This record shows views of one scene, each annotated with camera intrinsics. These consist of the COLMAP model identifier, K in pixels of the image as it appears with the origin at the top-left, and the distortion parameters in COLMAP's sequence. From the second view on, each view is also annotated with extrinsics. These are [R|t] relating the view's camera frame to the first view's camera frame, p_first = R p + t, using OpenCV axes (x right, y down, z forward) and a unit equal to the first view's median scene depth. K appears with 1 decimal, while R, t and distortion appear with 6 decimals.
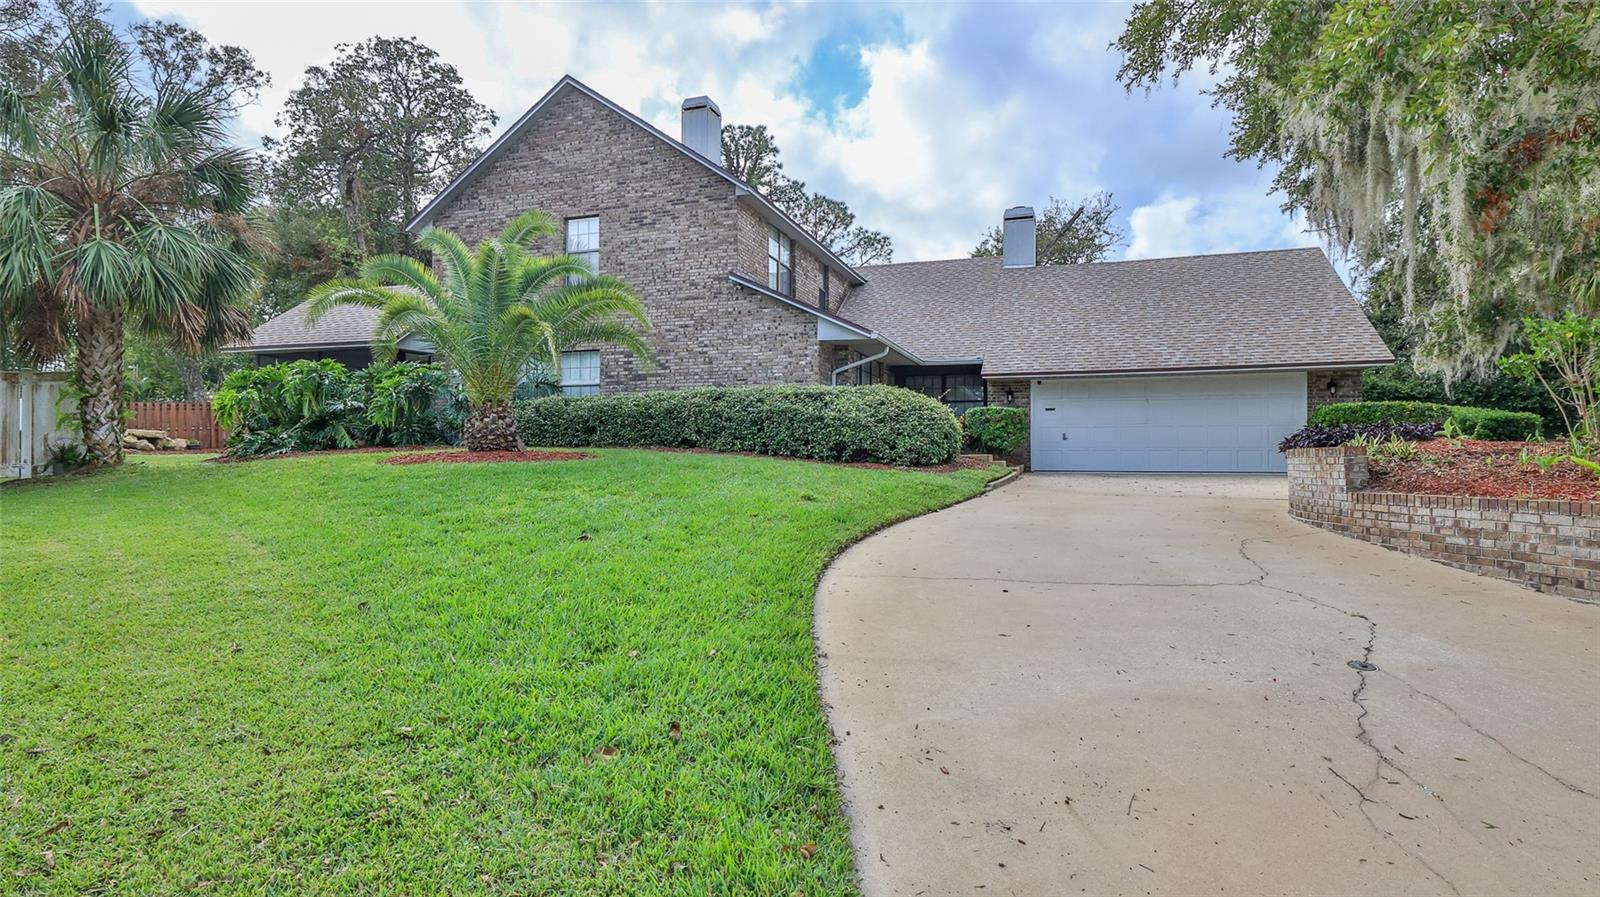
lens RADIAL K [[856.3, 0, 802.0], [0, 856.3, 449.2], [0, 0, 1]] dist [0.004647, 0.000299]
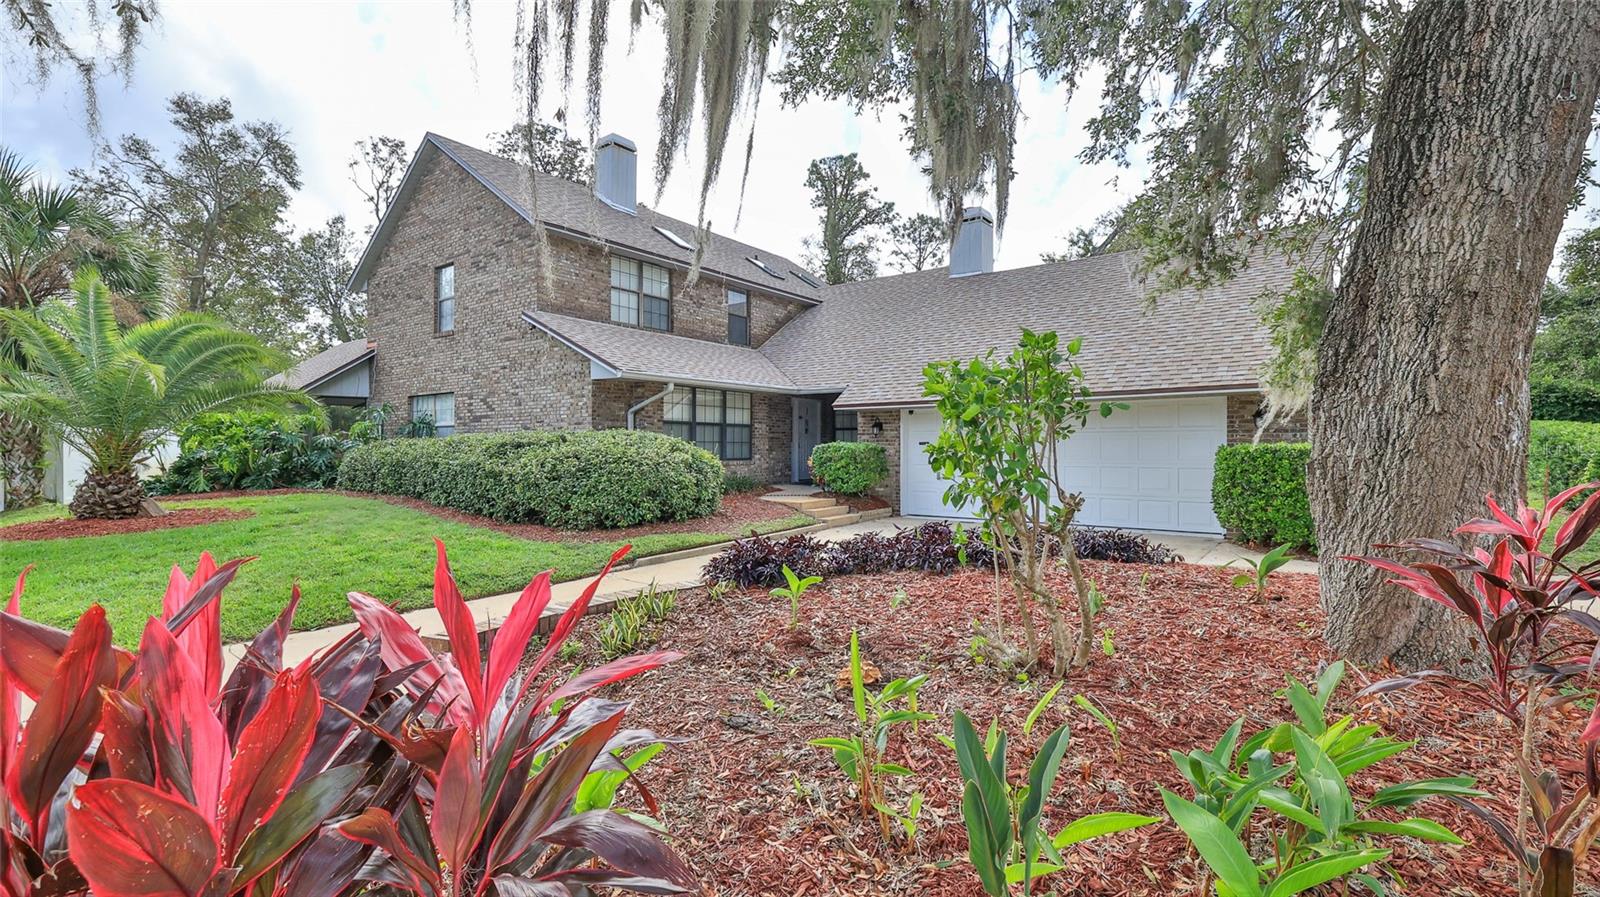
lens RADIAL K [[727.7, 0, 797.4], [0, 727.7, 448.8], [0, 0, 1]] dist [-0.000334, 0.000019]
pose [[0.945264, -0.001991, -0.326300, 0.431062], [0.005715, 0.999929, 0.010454, -0.052184], [0.326256, -0.011747, 0.945209, 0.288440]]
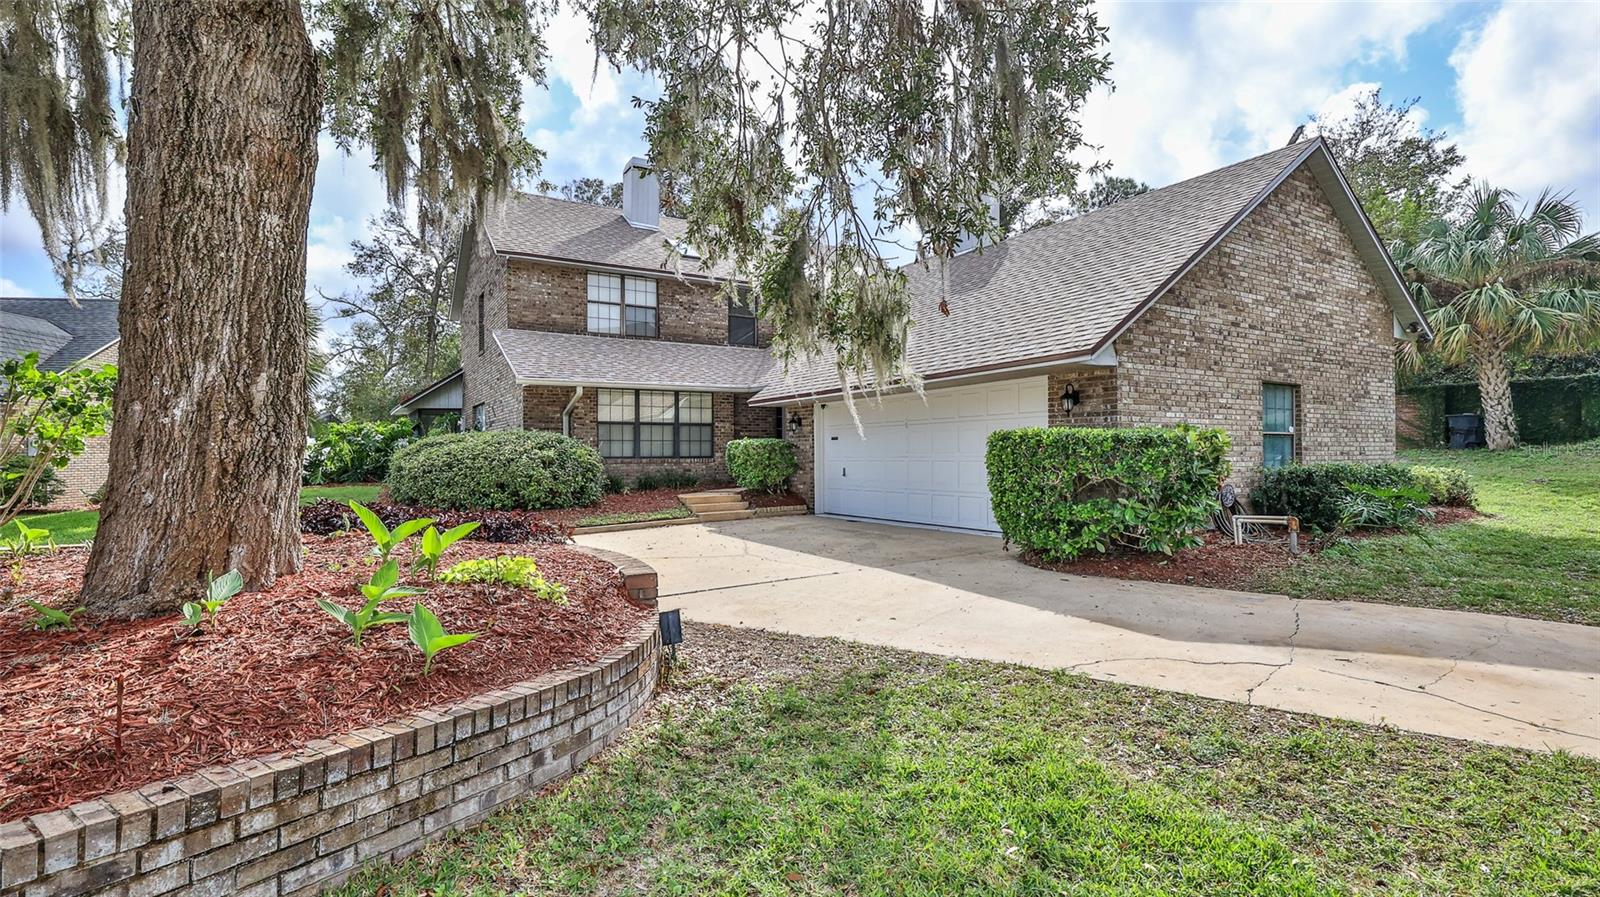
lens RADIAL K [[751.1, 0, 799.7], [0, 751.1, 452.1], [0, 0, 1]] dist [0.000284, -0.000003]
pose [[0.765099, -0.011348, -0.643812, 0.767138], [0.018281, 0.999824, 0.004101, -0.039341], [0.643653, -0.014907, 0.765172, 0.456025]]
